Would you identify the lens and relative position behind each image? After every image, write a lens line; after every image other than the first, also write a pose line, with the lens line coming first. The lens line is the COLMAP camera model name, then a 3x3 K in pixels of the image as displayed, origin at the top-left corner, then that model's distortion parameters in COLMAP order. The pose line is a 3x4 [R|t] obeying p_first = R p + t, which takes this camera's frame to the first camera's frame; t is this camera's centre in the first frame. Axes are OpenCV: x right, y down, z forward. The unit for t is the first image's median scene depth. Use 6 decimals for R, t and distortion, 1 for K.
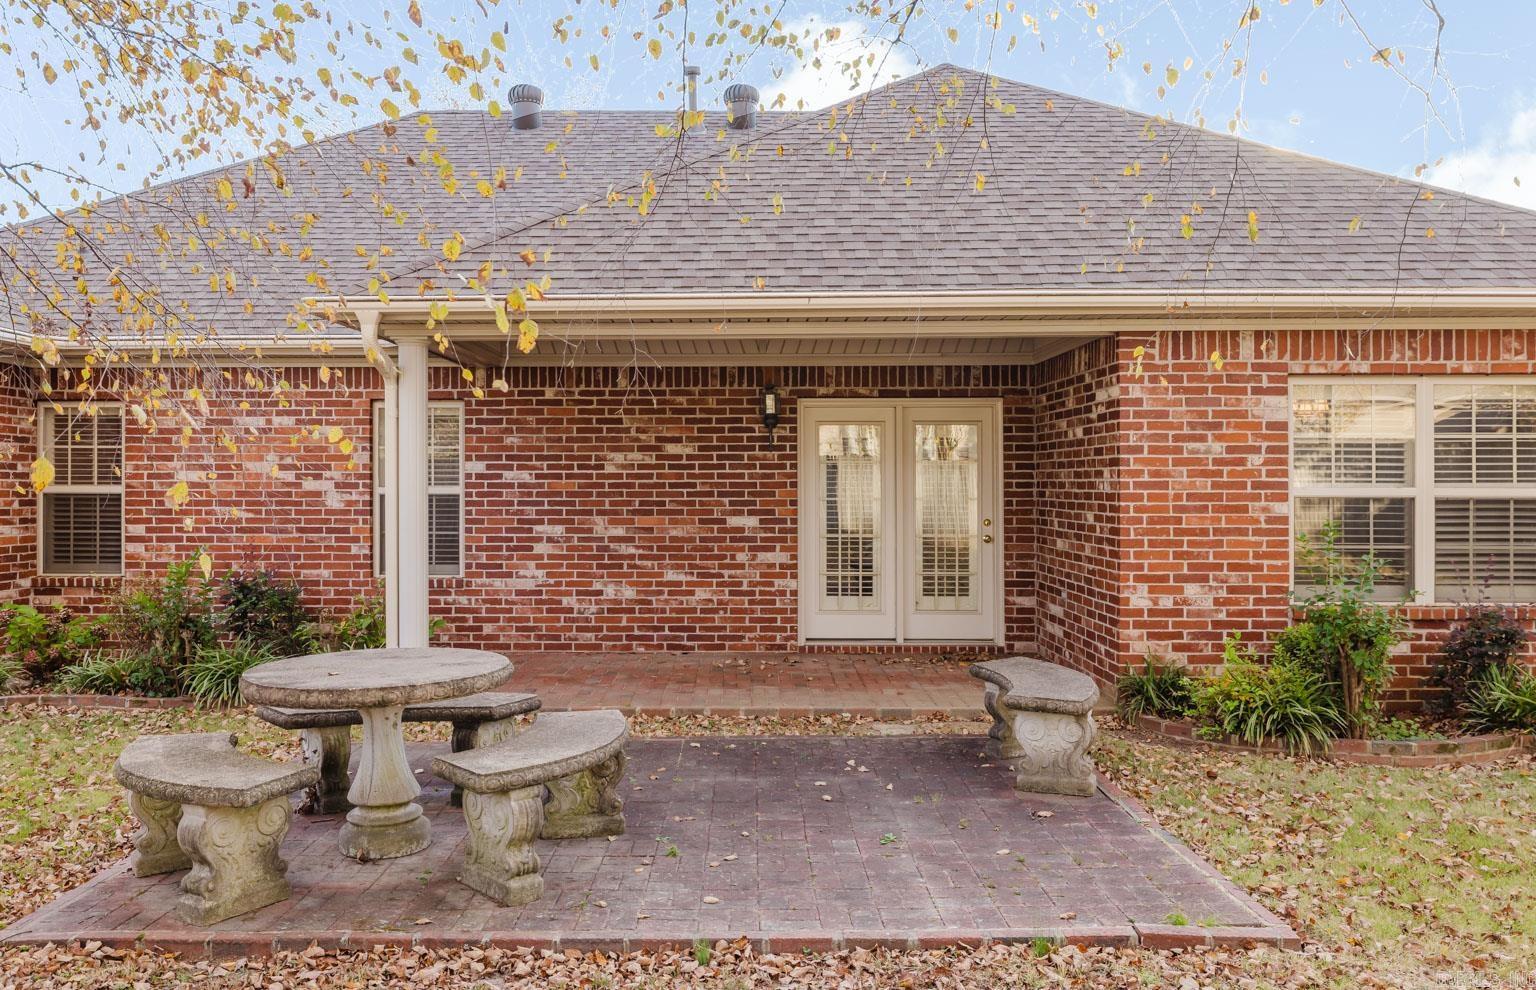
lens RADIAL K [[1221.5, 0, 694.0], [0, 1221.5, 494.9], [0, 0, 1]] dist [-0.005008, -0.001823]
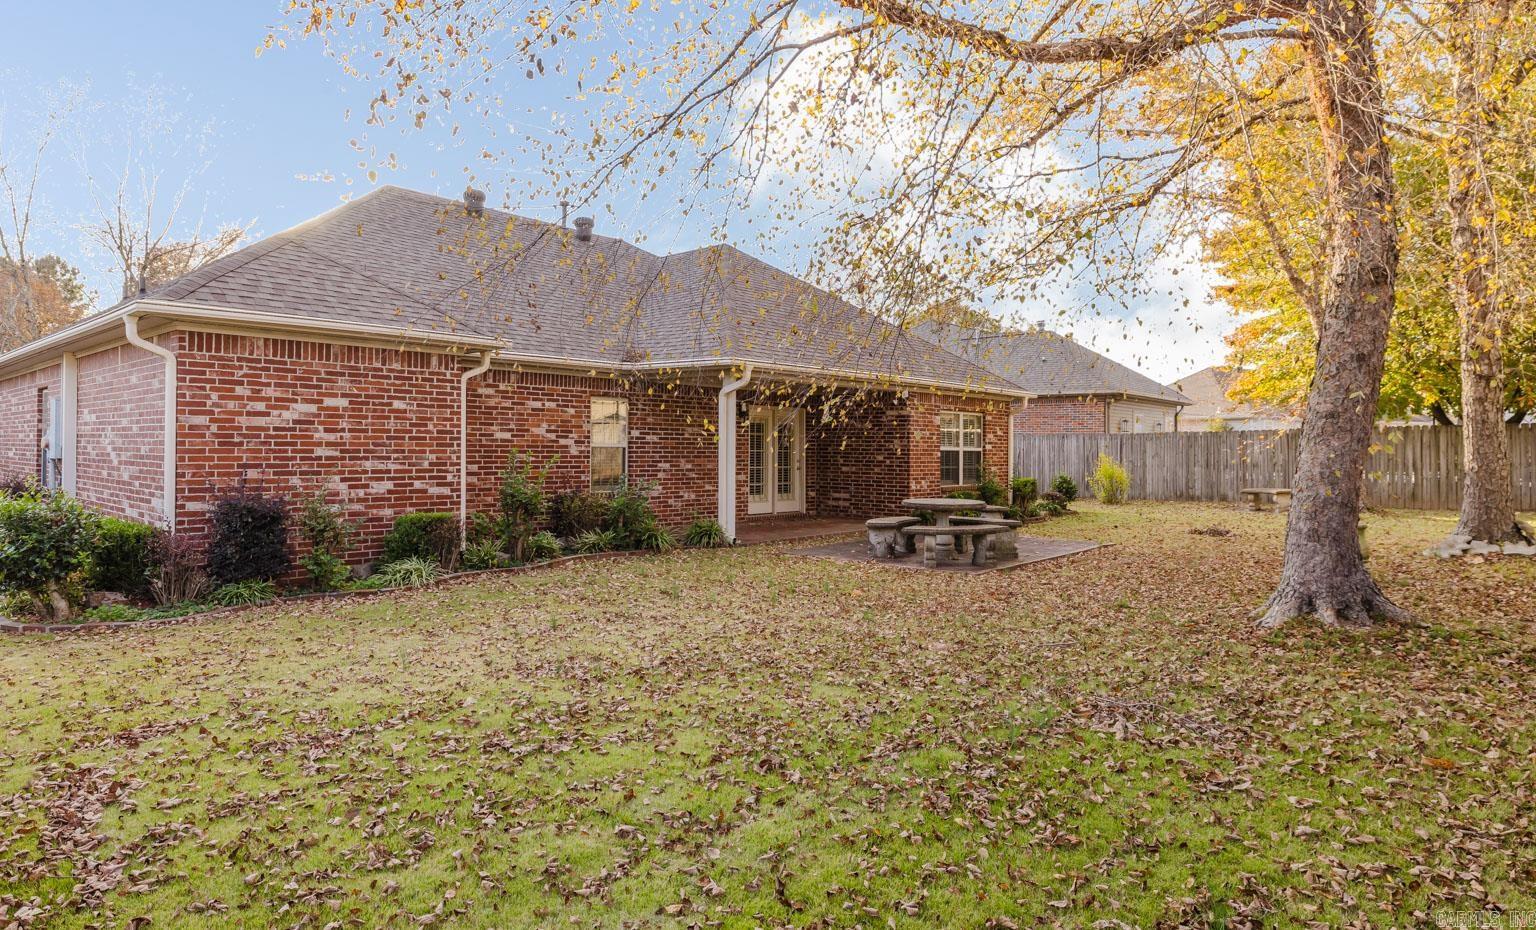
lens RADIAL K [[929.9, 0, 762.0], [0, 929.9, 459.0], [0, 0, 1]] dist [-0.006393, -0.000579]
pose [[0.641096, -0.002856, 0.767456, -1.516872], [-0.003957, 0.999967, 0.007028, 0.008602], [-0.767451, -0.007543, 0.641063, -0.110991]]
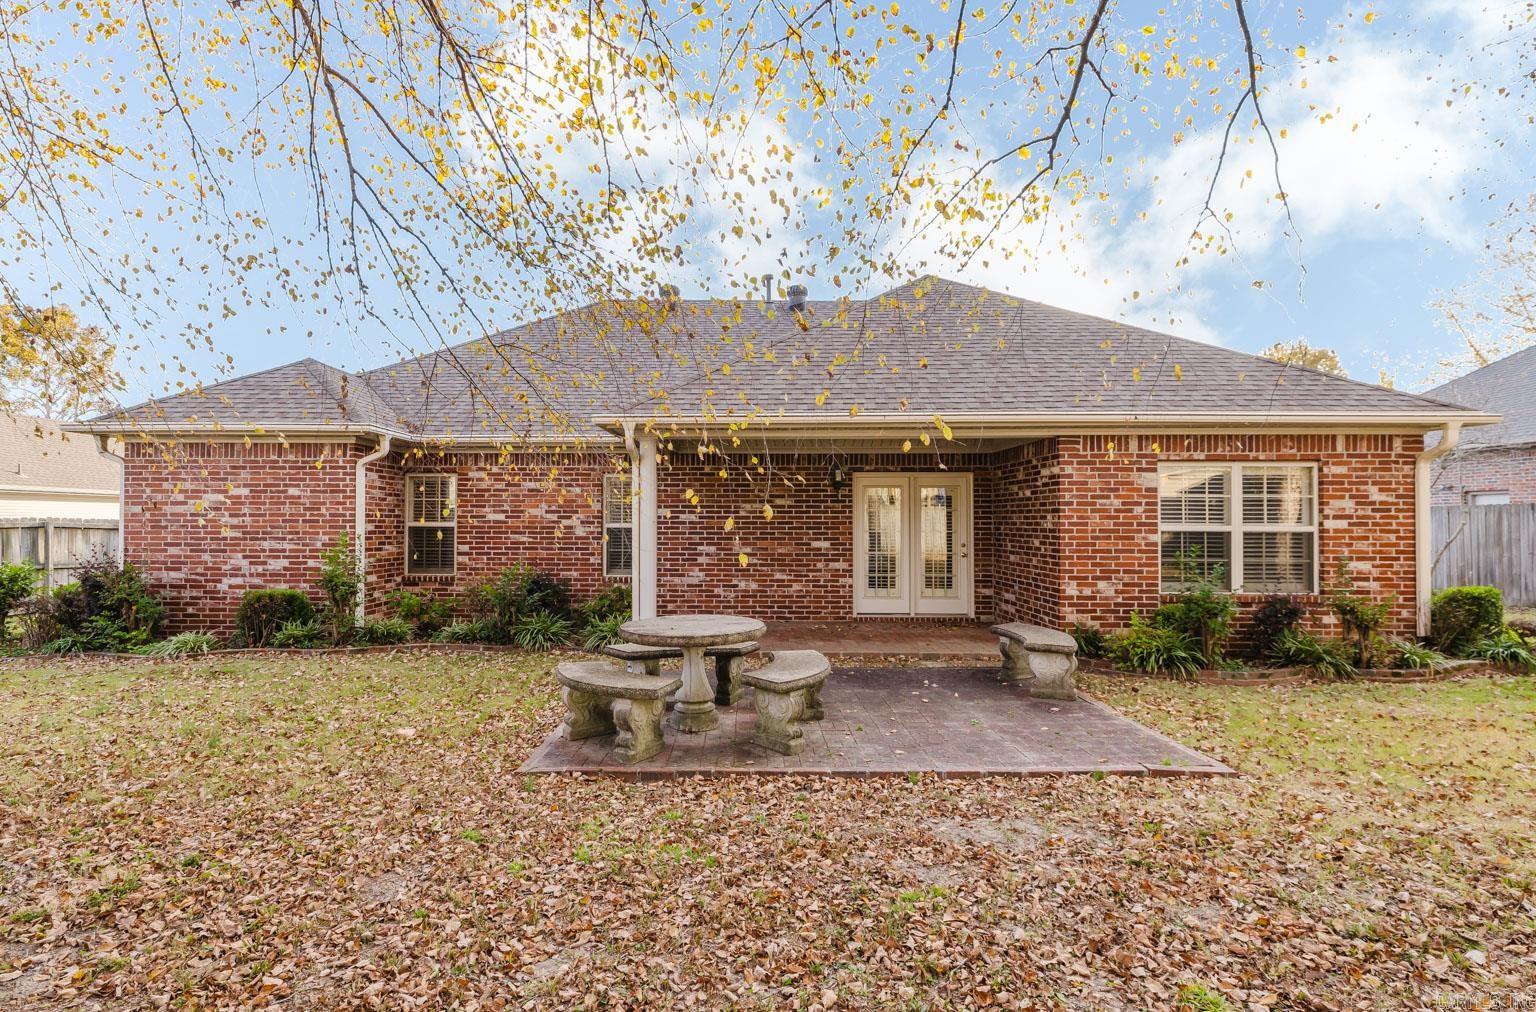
lens RADIAL K [[754.6, 0, 708.7], [0, 754.6, 517.3], [0, 0, 1]] dist [-0.001661, 0.000440]
pose [[0.999992, 0.002835, -0.002702, -0.146581], [-0.002872, 0.999900, -0.013832, -0.001230], [0.002663, 0.013840, 0.999901, -0.071036]]
